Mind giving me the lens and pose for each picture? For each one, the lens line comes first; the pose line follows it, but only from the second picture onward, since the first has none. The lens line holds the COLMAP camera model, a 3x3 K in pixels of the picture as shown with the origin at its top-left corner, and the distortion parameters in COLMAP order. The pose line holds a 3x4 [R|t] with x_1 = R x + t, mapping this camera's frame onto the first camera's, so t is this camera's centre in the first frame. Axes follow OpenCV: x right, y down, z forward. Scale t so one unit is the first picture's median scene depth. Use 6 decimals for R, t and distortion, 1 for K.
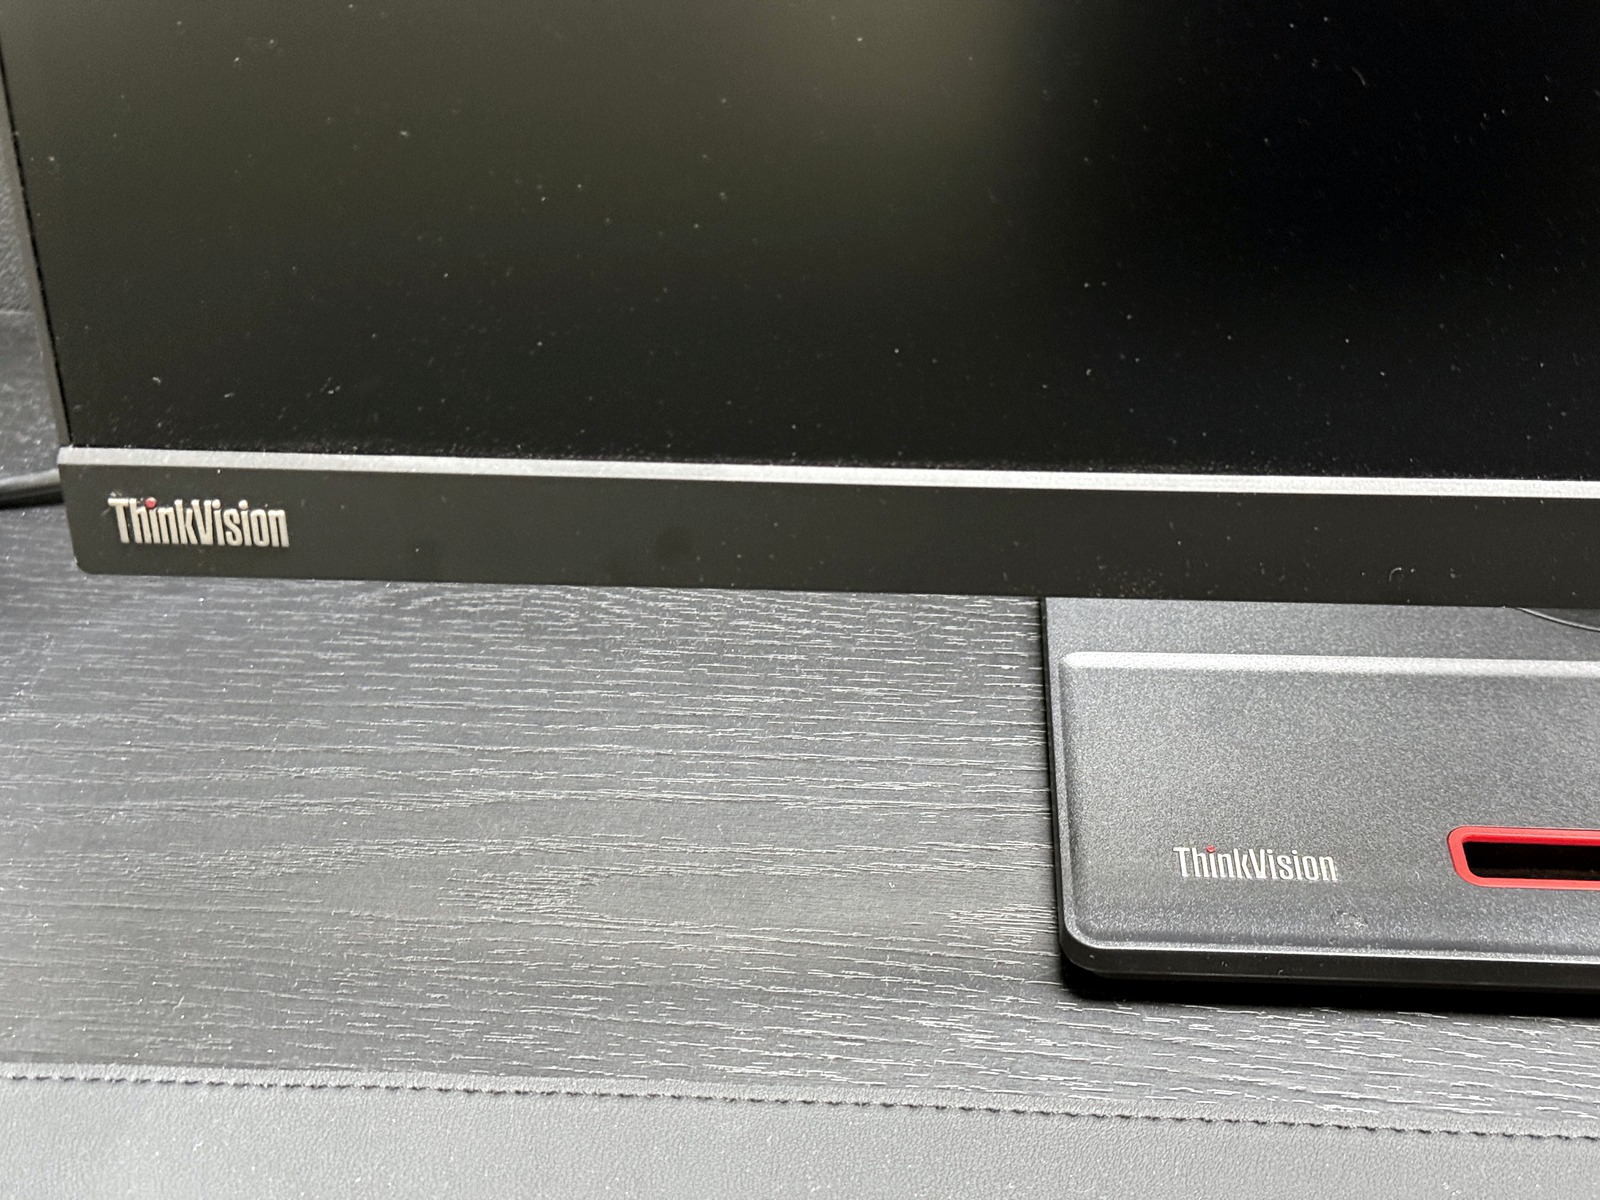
lens RADIAL K [[2288.9, 0, 832.2], [0, 2288.9, 575.6], [0, 0, 1]] dist [0.136172, 0.000000]
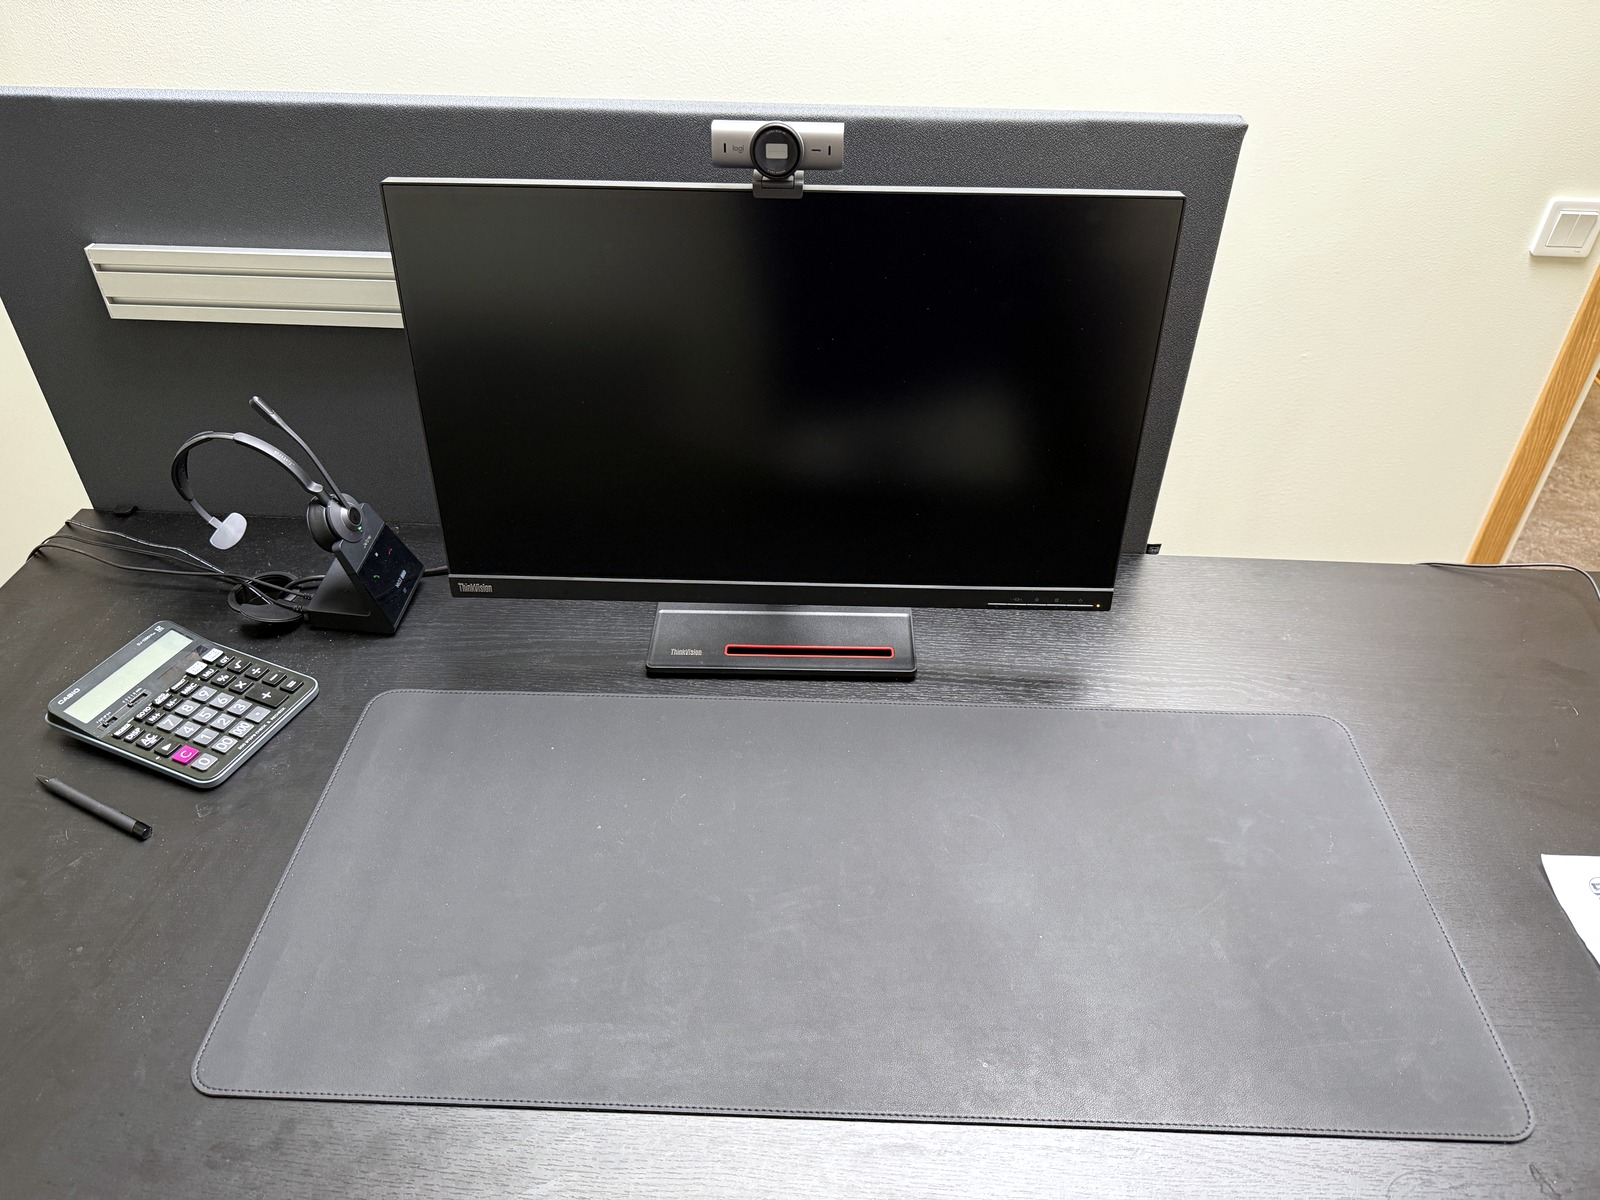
lens RADIAL K [[1137.1, 0, 800.4], [0, 1137.1, 612.9], [0, 0, 1]] dist [0.026759, -0.038818]
pose [[0.999574, -0.002297, 0.029104, 0.351710], [0.000792, 0.998666, 0.051637, -0.086988], [-0.029183, -0.051592, 0.998242, -1.445324]]
